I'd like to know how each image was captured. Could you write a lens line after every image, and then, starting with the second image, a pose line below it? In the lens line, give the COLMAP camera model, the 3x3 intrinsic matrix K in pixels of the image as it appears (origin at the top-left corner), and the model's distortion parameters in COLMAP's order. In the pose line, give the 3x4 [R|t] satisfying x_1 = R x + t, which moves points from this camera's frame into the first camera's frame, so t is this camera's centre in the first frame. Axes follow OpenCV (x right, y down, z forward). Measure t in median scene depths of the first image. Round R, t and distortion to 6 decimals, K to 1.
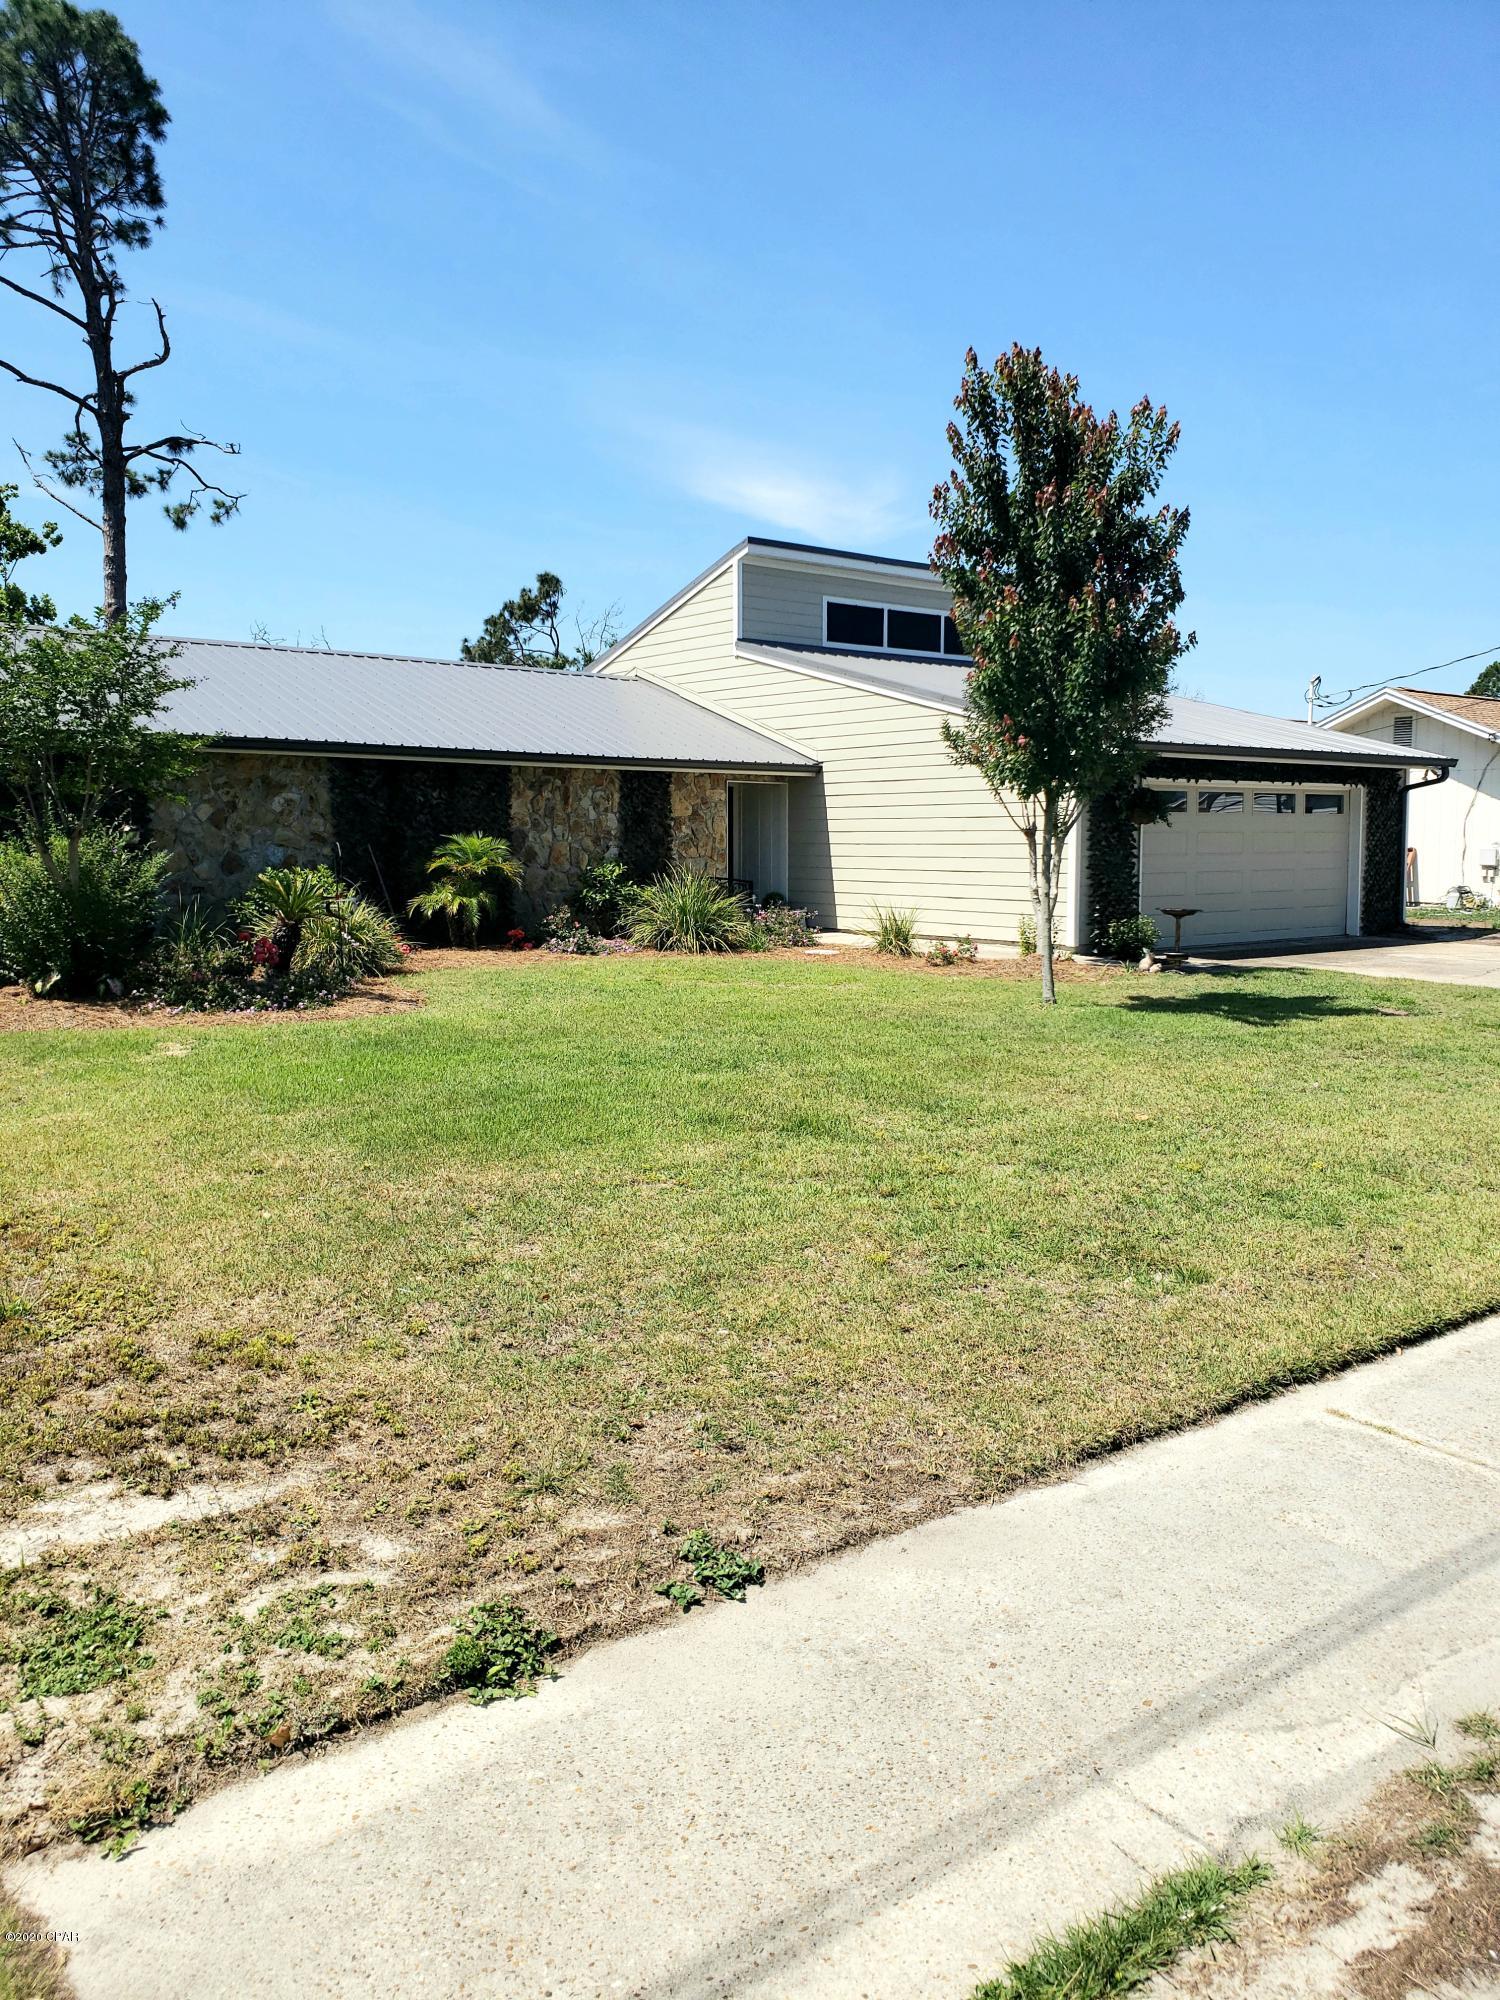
lens RADIAL K [[1585.7, 0, 766.4], [0, 1585.7, 982.9], [0, 0, 1]] dist [0.072715, -0.070463]
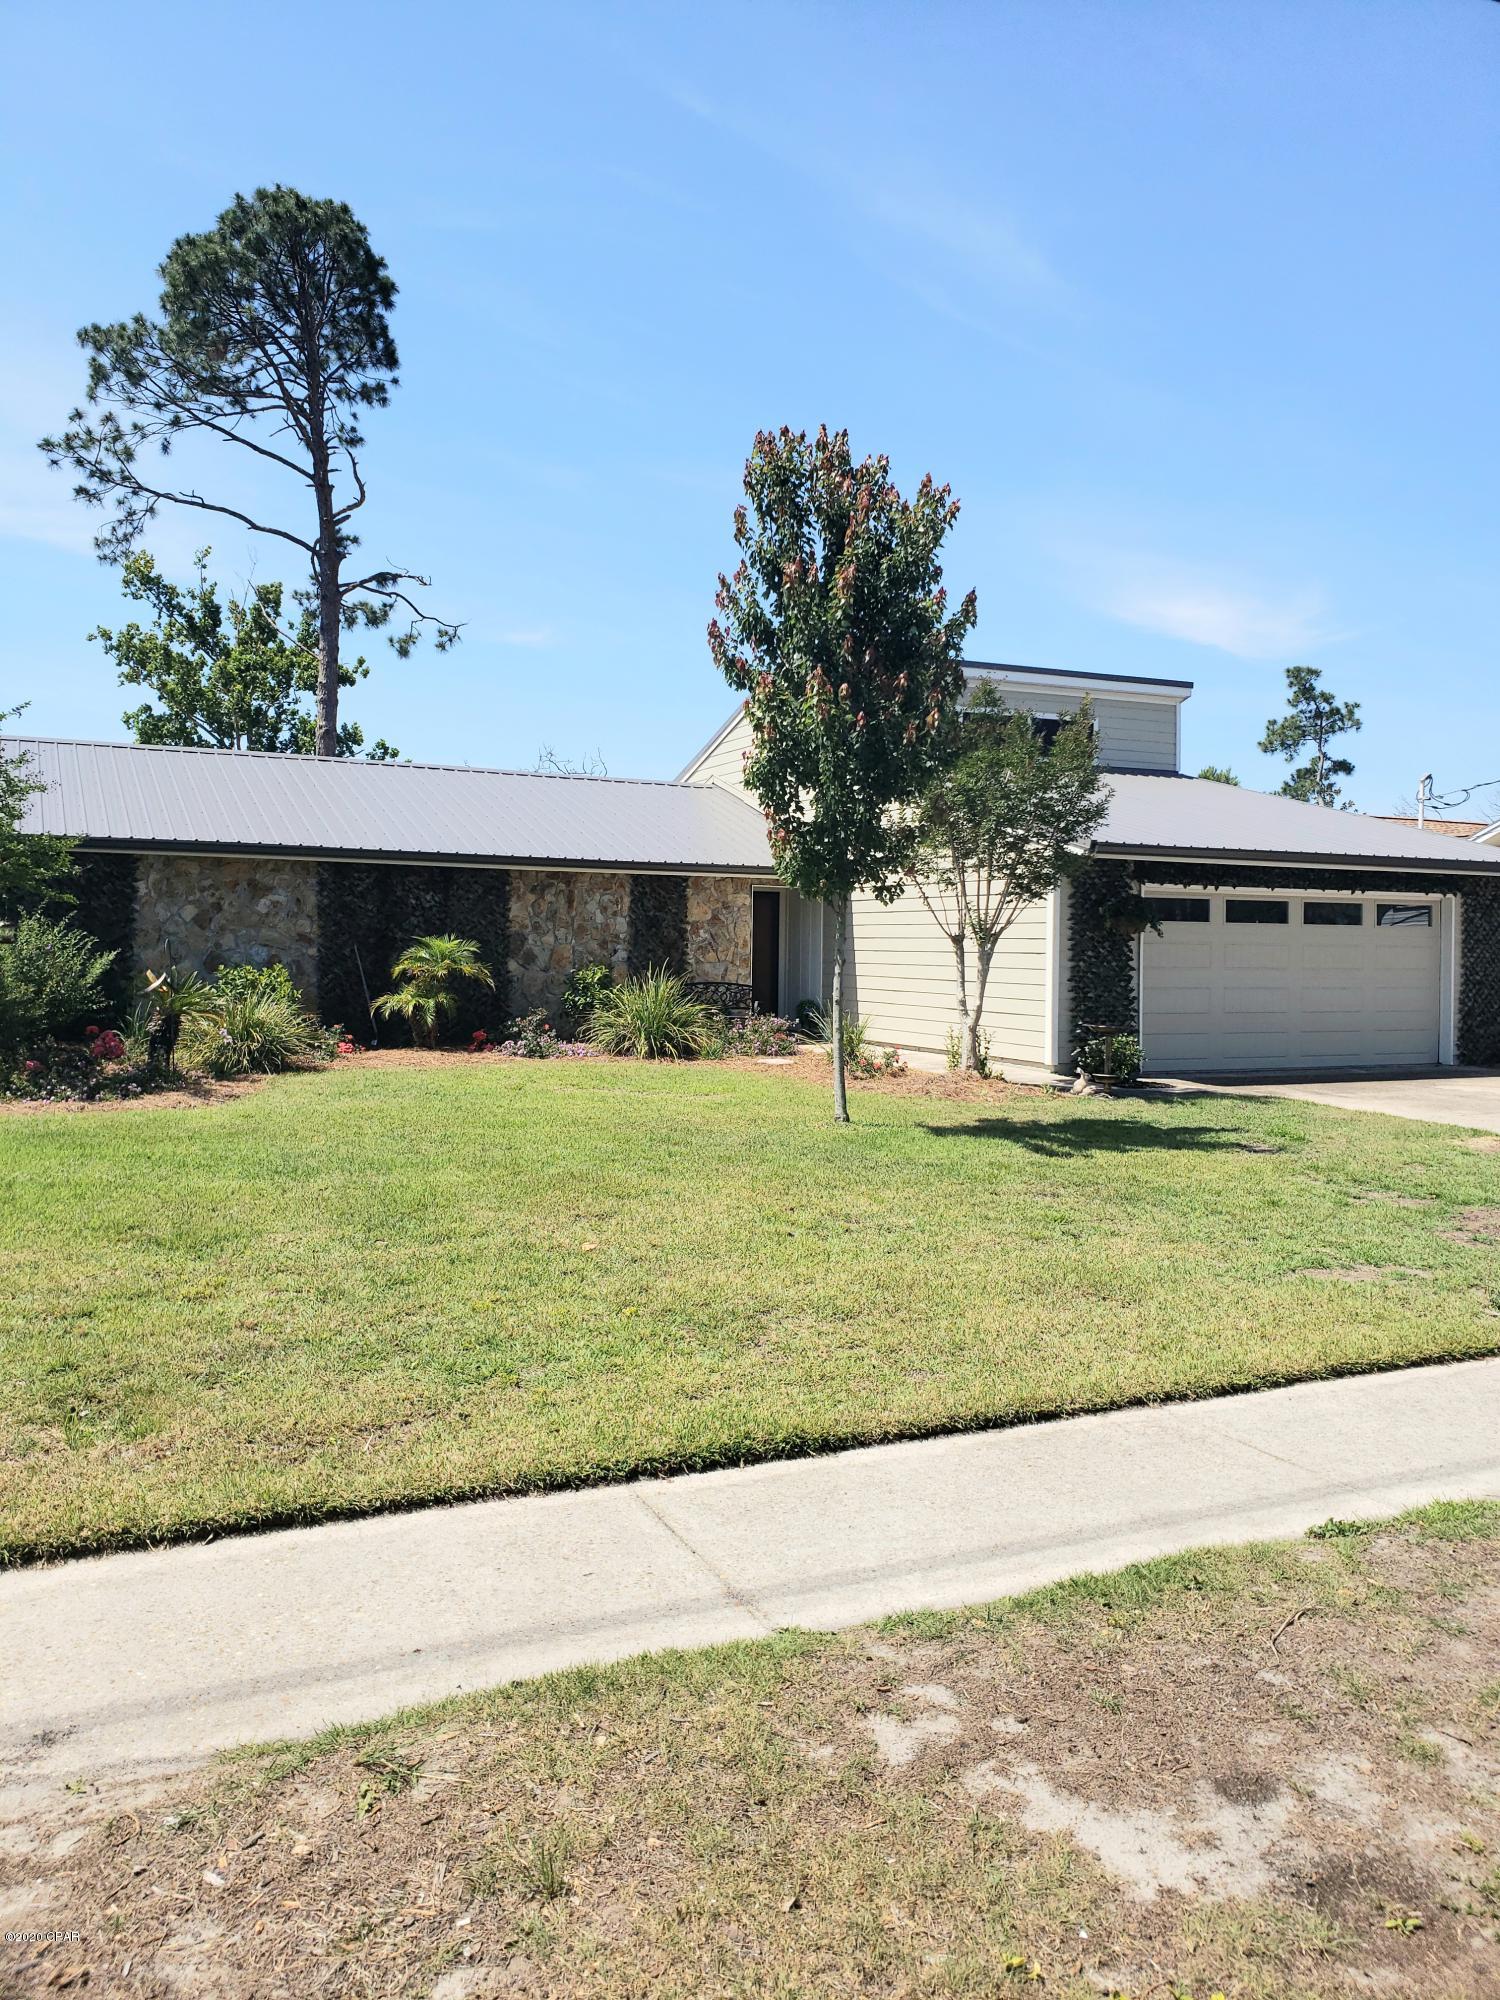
lens RADIAL K [[1585.7, 0, 761.9], [0, 1585.7, 958.5], [0, 0, 1]] dist [0.072715, -0.070463]
pose [[0.975860, 0.013537, -0.217978, 0.209442], [-0.031955, 0.996186, -0.081192, -0.003340], [0.216047, 0.086198, 0.972571, 0.056360]]
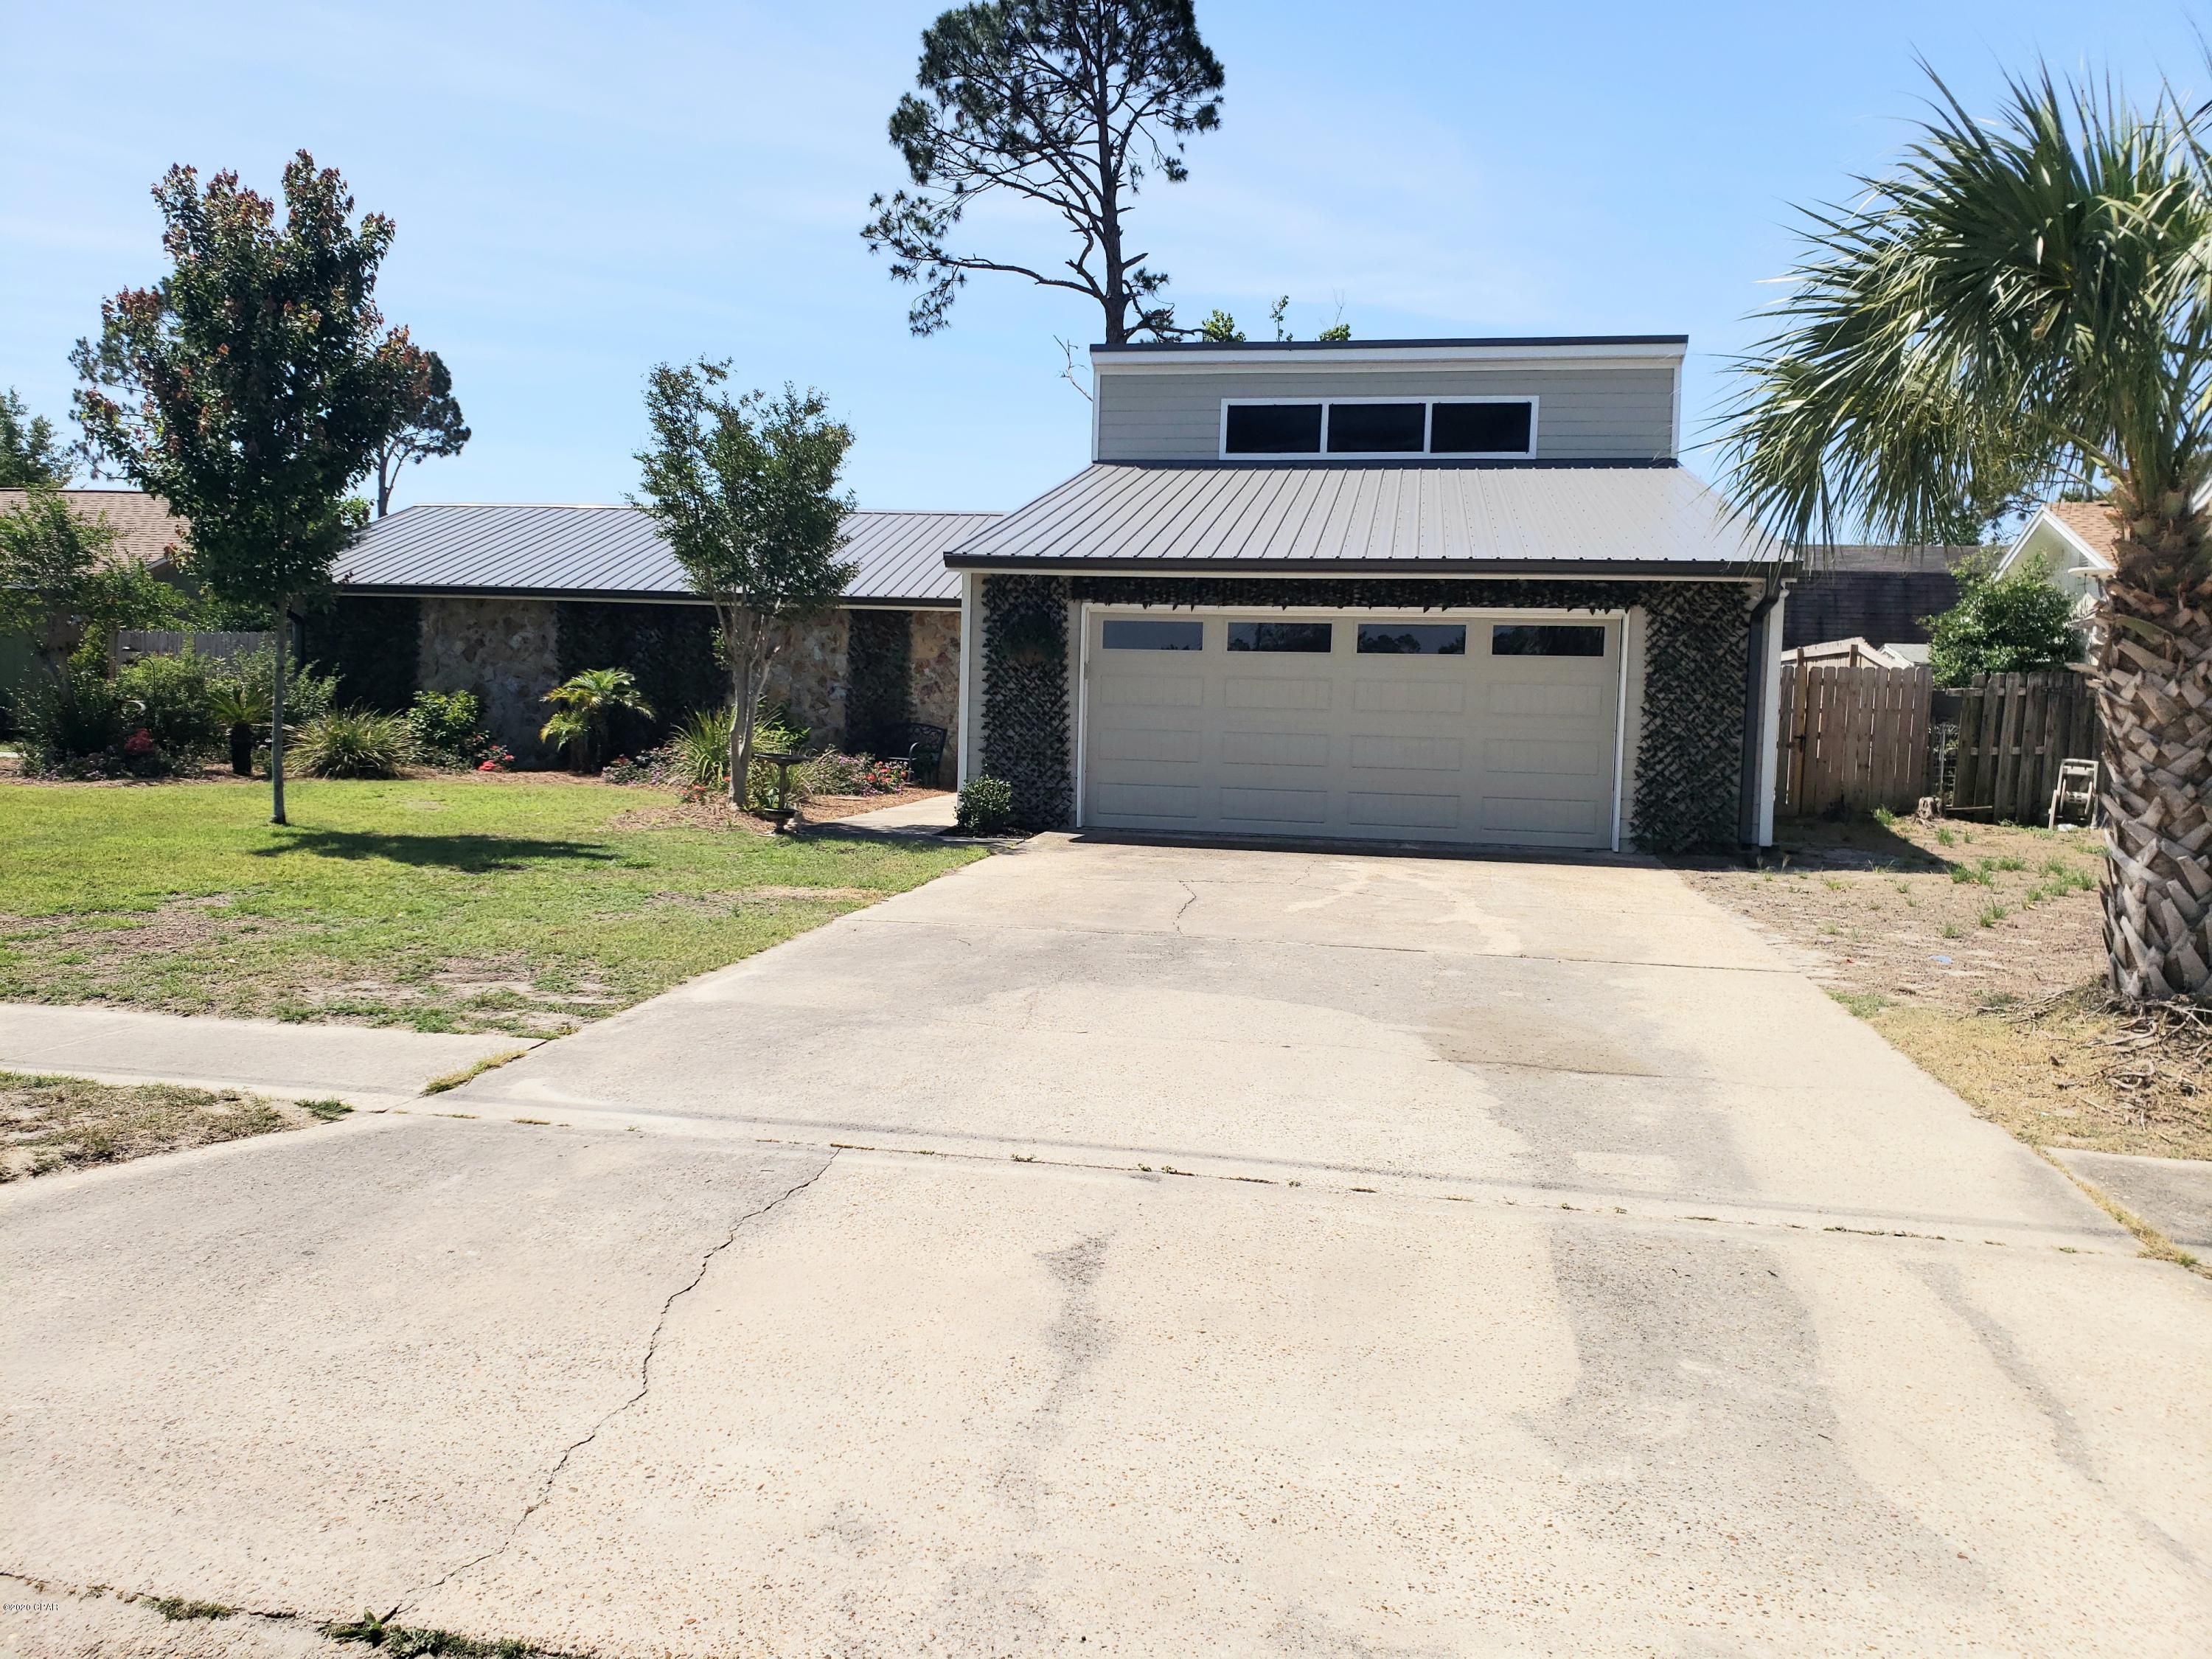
lens RADIAL K [[1753.8, 0, 1094.6], [0, 1753.8, 809.2], [0, 0, 1]] dist [0.072715, -0.070463]
pose [[0.645991, 0.064235, -0.760637, 0.839086], [-0.097729, 0.995213, 0.001047, -0.029368], [0.757063, 0.073660, 0.649176, 0.437365]]
